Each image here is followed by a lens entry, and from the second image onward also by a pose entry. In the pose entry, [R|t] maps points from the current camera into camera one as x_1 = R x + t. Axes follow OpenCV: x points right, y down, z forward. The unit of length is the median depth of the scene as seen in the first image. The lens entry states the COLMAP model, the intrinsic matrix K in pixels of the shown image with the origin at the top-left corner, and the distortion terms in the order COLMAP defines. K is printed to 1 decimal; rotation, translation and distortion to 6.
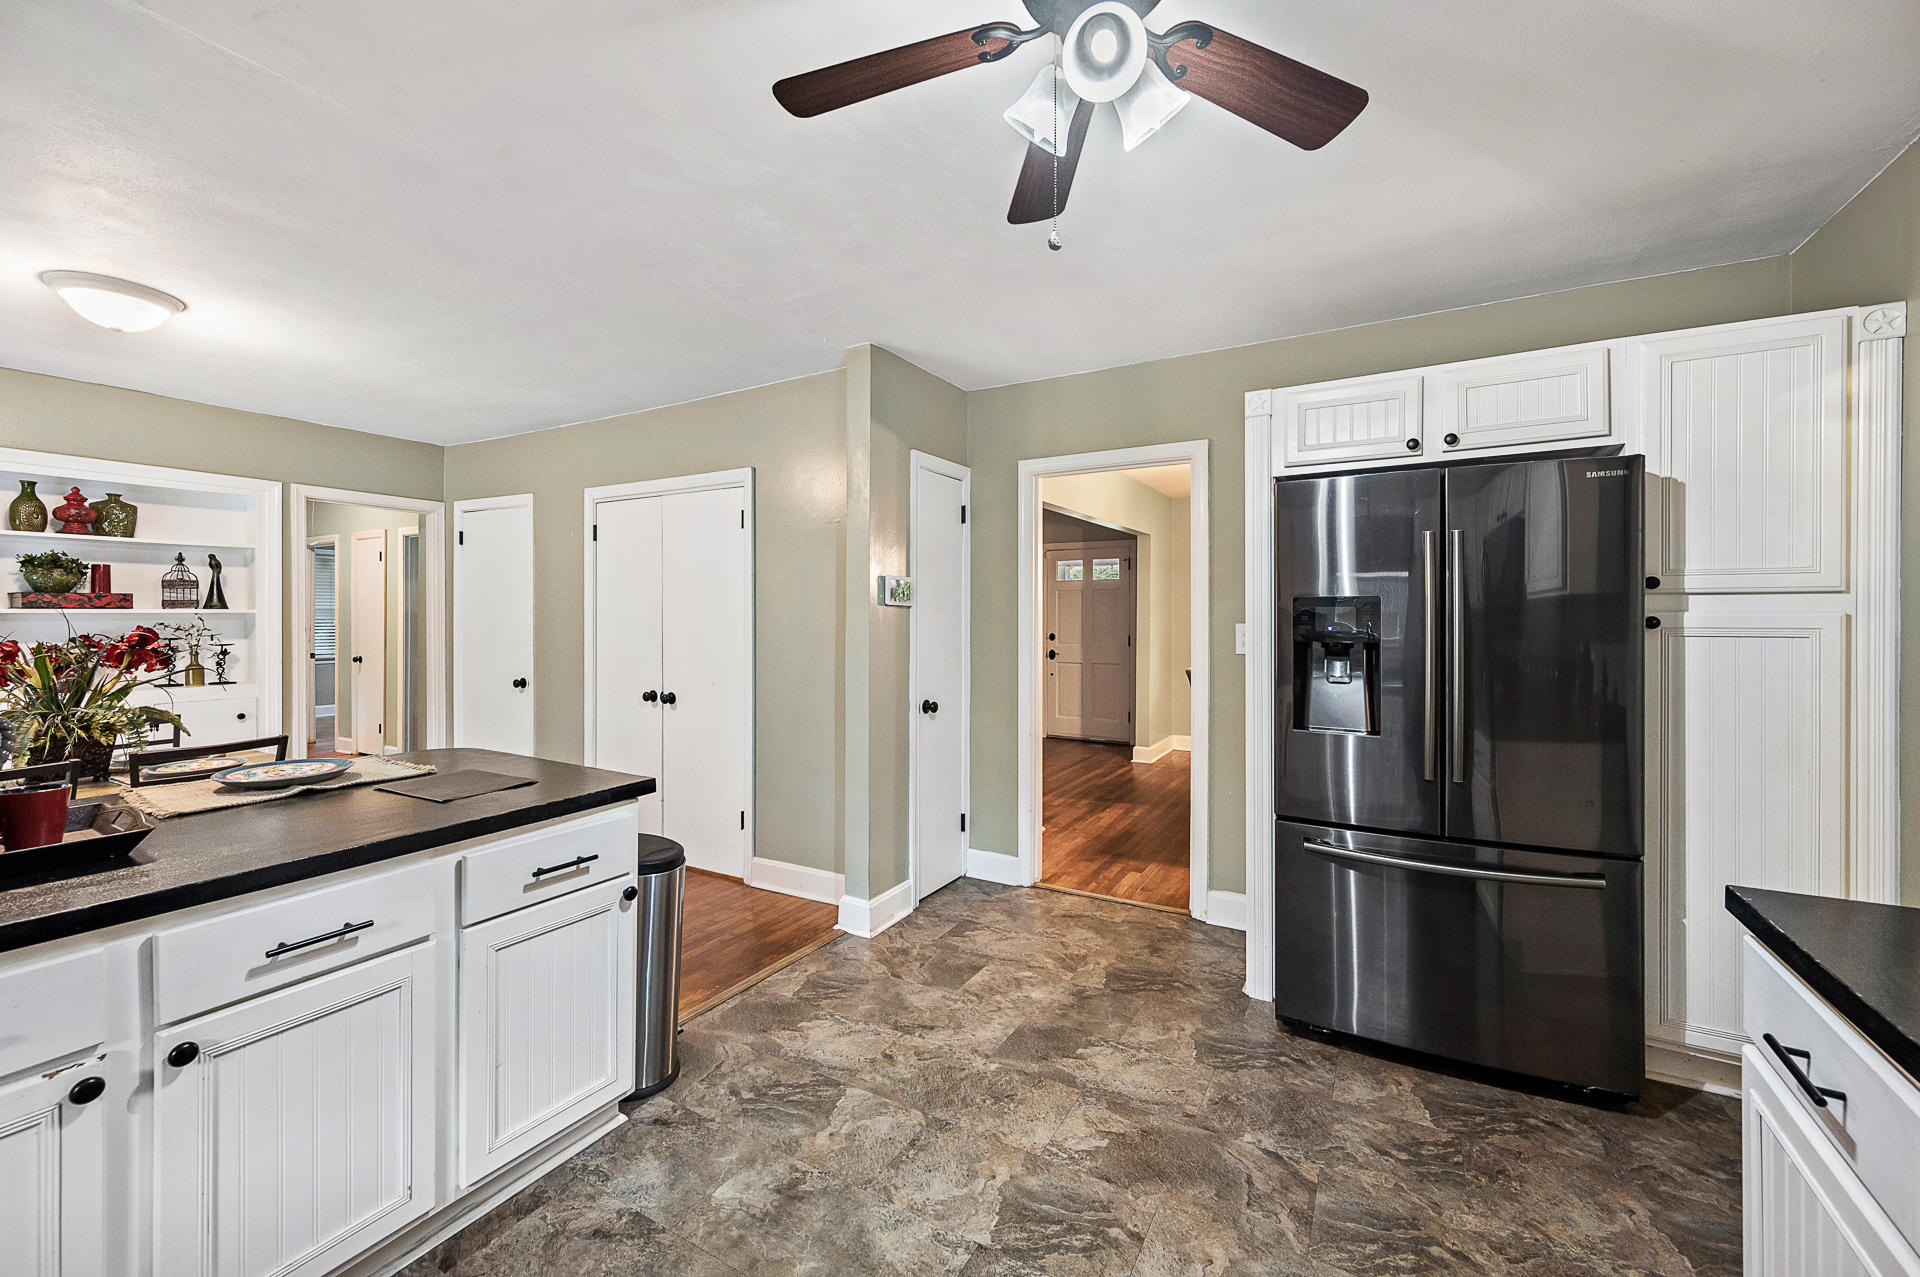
lens RADIAL K [[764.7, 0, 959.6], [0, 764.7, 619.2], [0, 0, 1]] dist [0.001378, -0.000036]
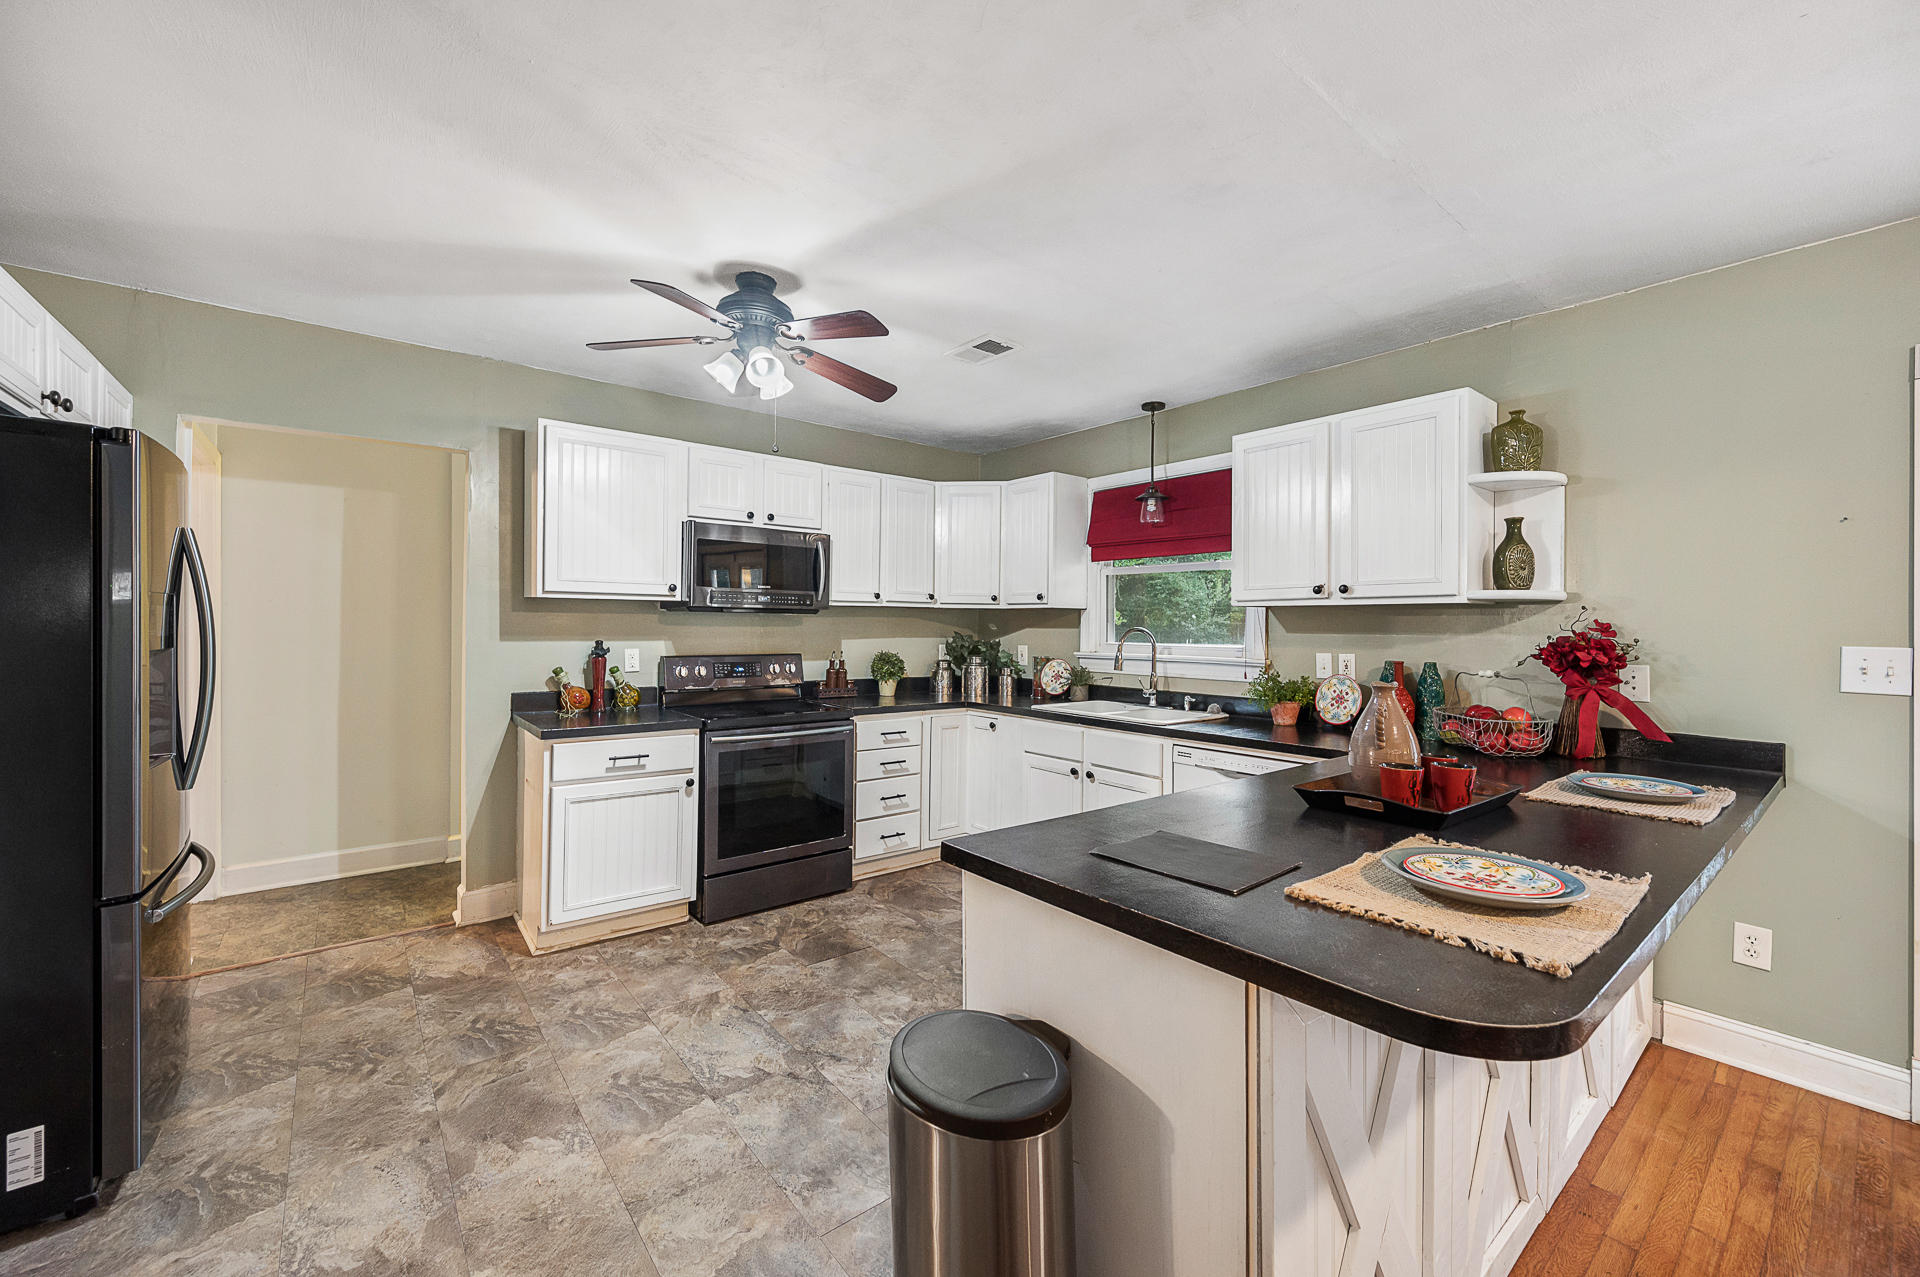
lens RADIAL K [[759.0, 0, 956.2], [0, 759.0, 624.6], [0, 0, 1]] dist [-0.000444, -0.000207]
pose [[-0.931803, -0.007563, 0.362886, -0.694644], [-0.007328, 0.999971, 0.002023, -0.004829], [-0.362891, -0.000774, -0.931831, 1.729032]]
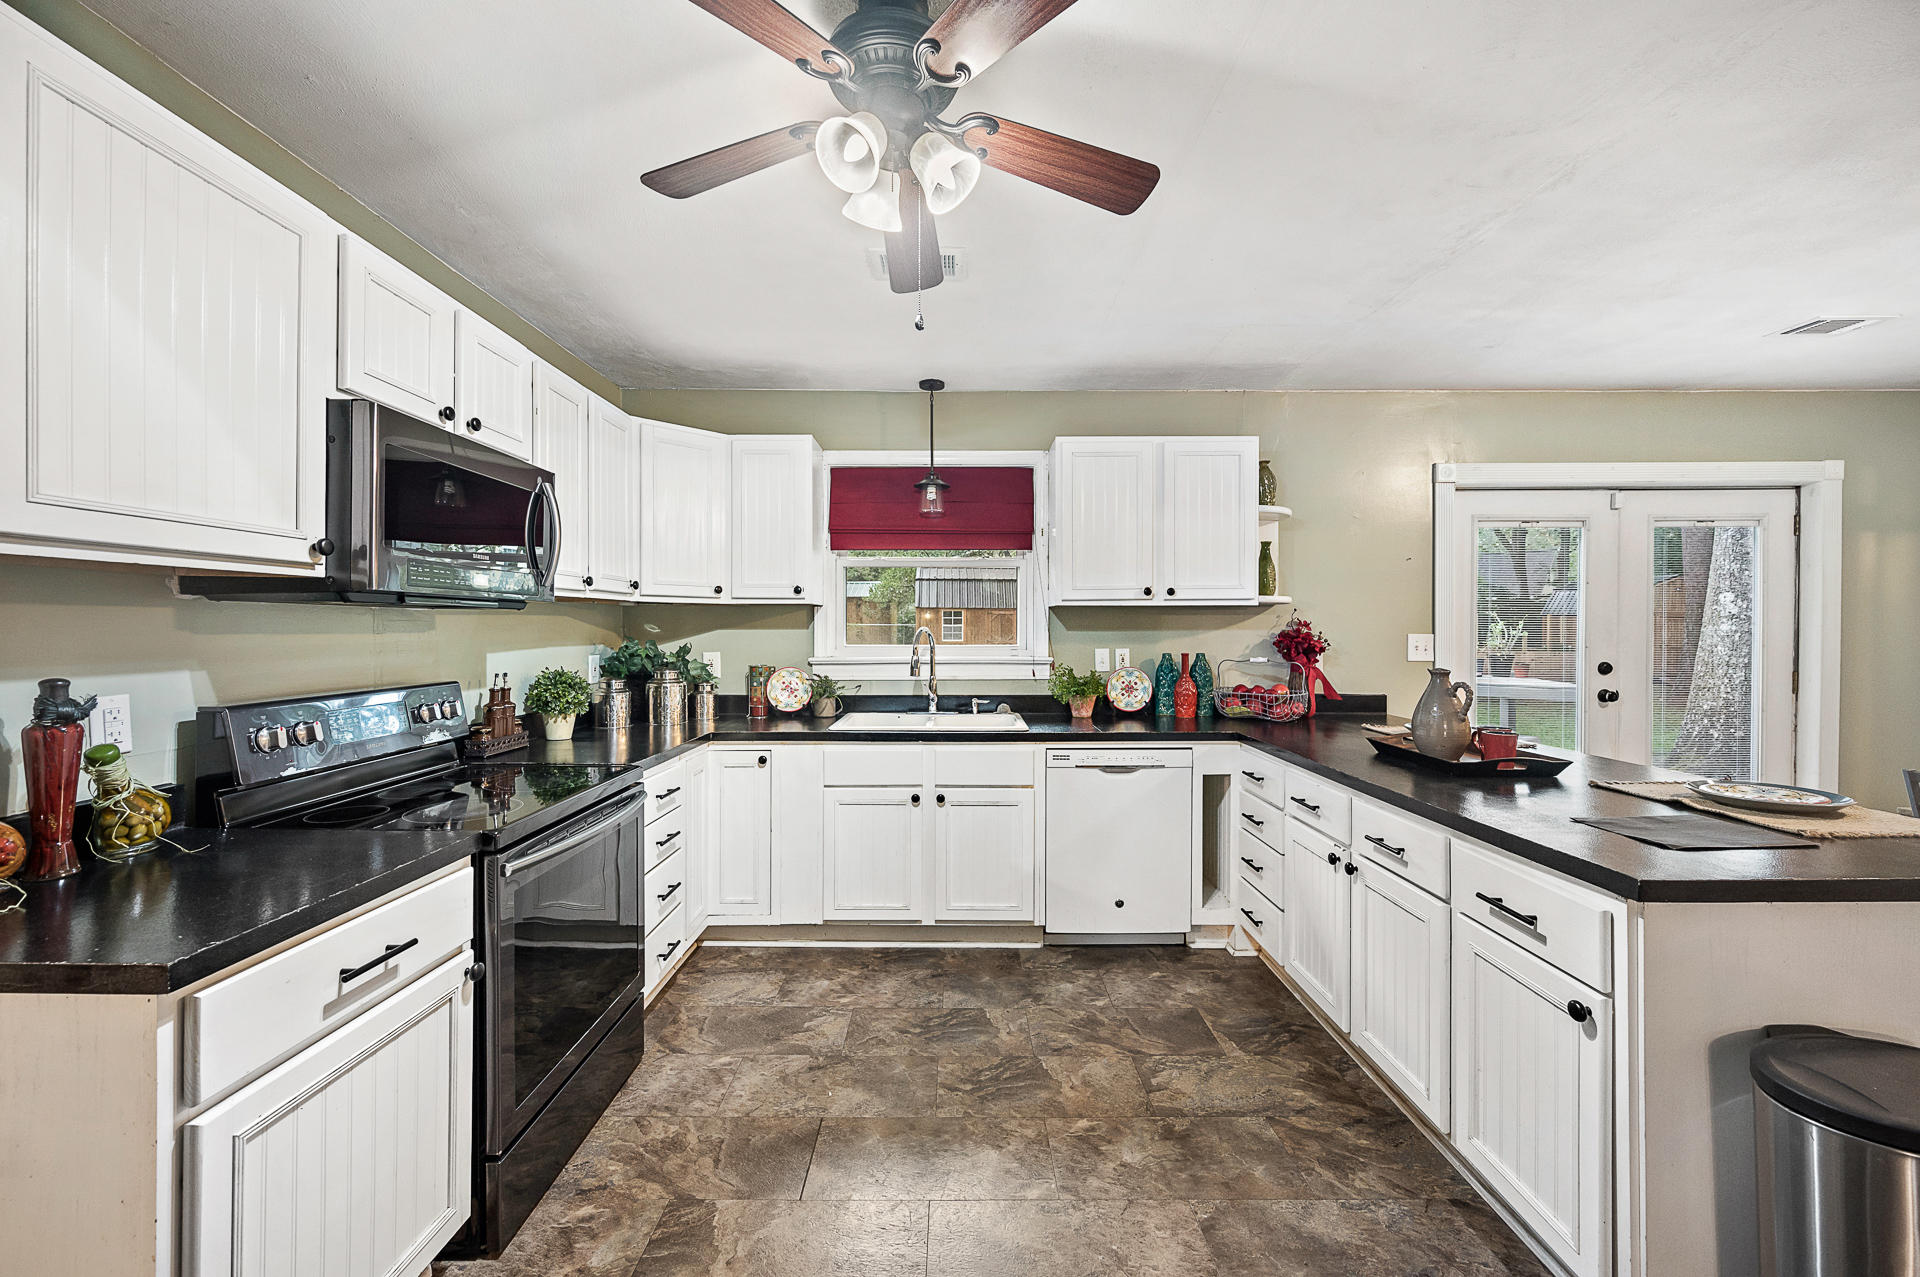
lens RADIAL K [[763.5, 0, 956.6], [0, 763.5, 630.5], [0, 0, 1]] dist [-0.002257, -0.000229]
pose [[-0.866658, 0.003982, -0.498886, 0.424561], [-0.000497, 0.999961, 0.008845, -0.004770], [0.498902, 0.007914, -0.866622, 1.297736]]
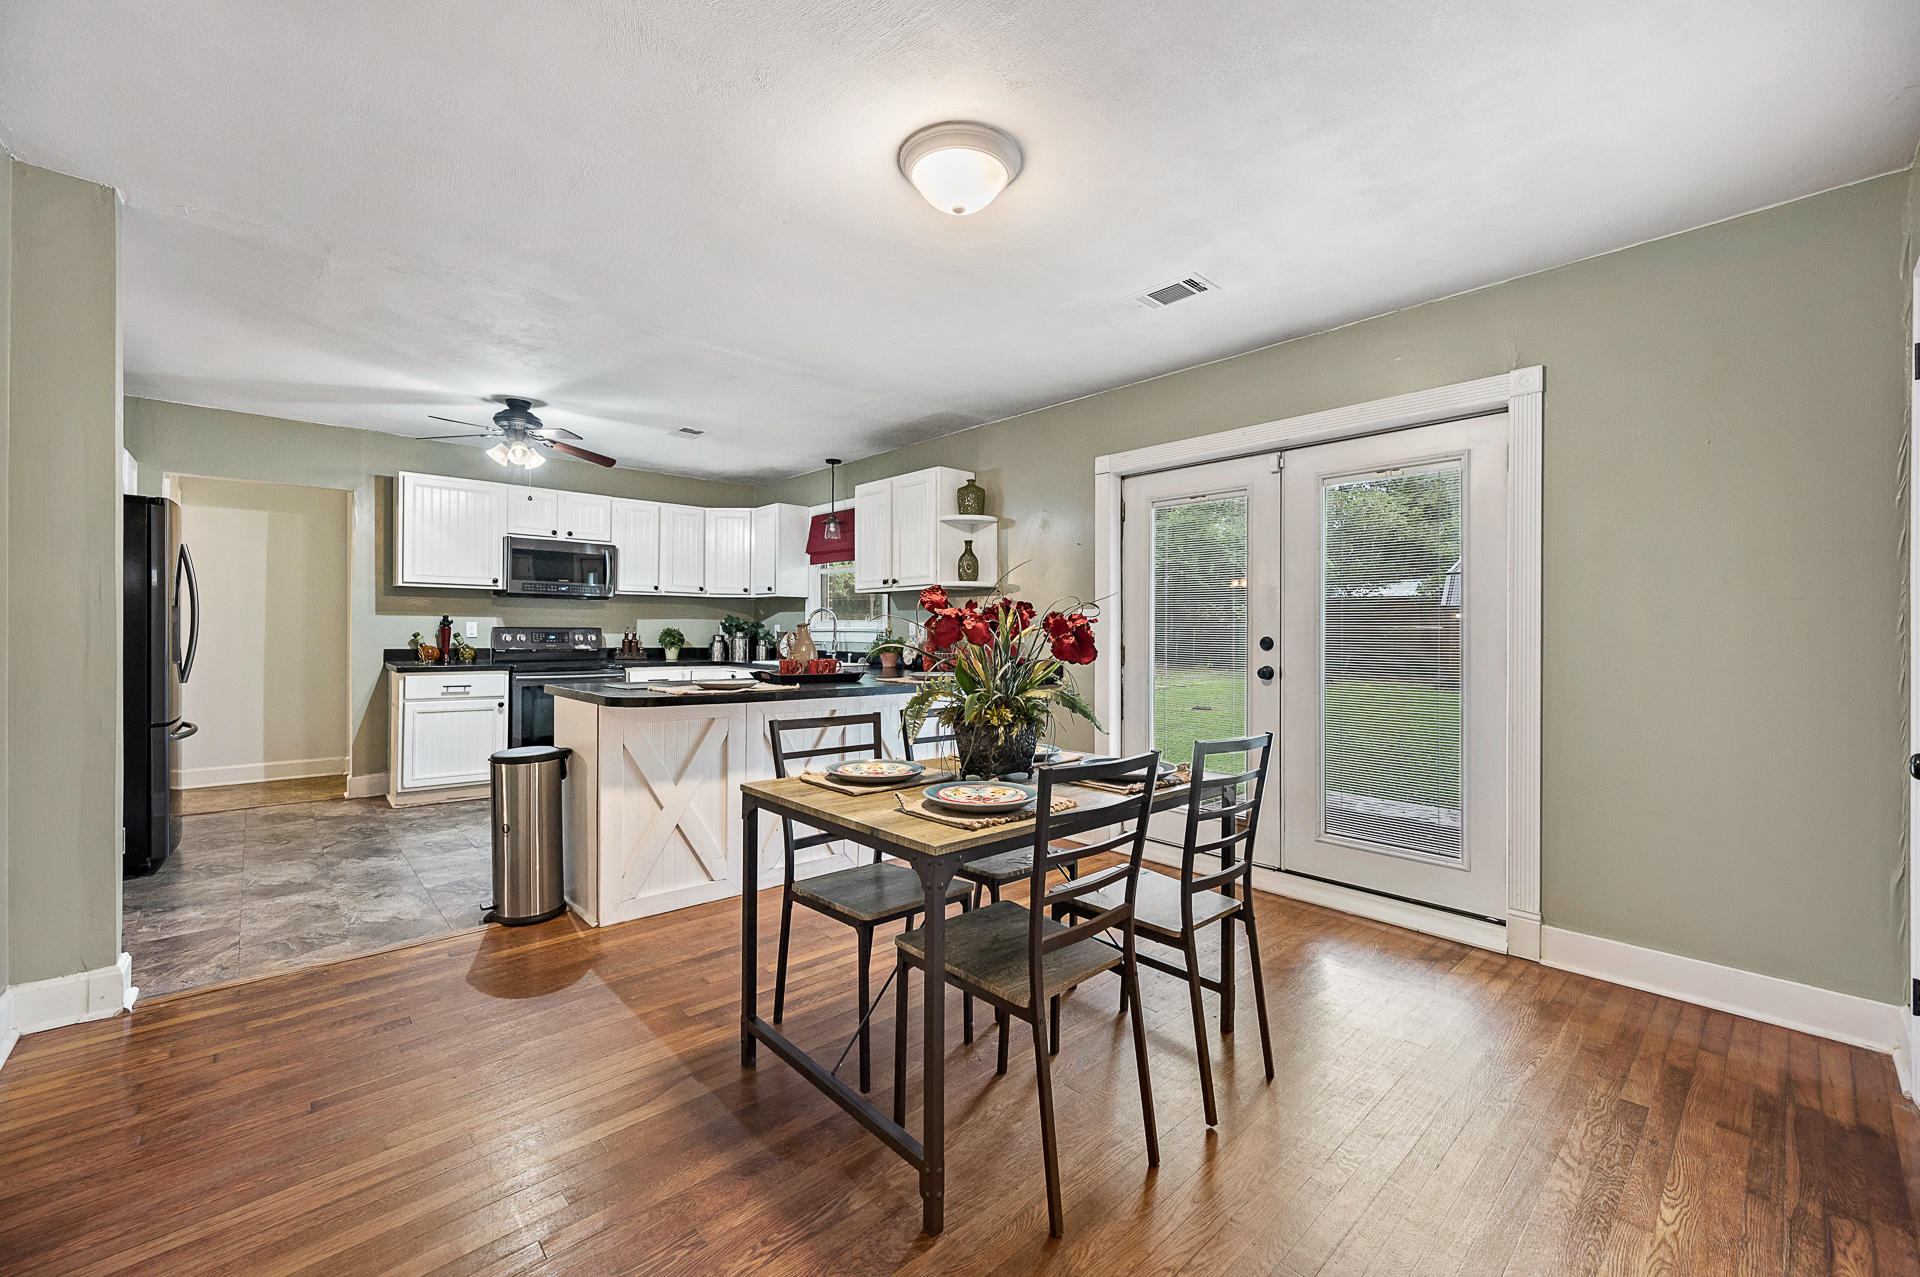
lens RADIAL K [[775.4, 0, 957.8], [0, 775.4, 631.5], [0, 0, 1]] dist [0.000072, -0.000033]
pose [[-0.951037, -0.007814, 0.308977, -1.873396], [-0.007073, 0.999969, 0.003518, 0.078711], [-0.308995, 0.001160, -0.951063, 2.444008]]
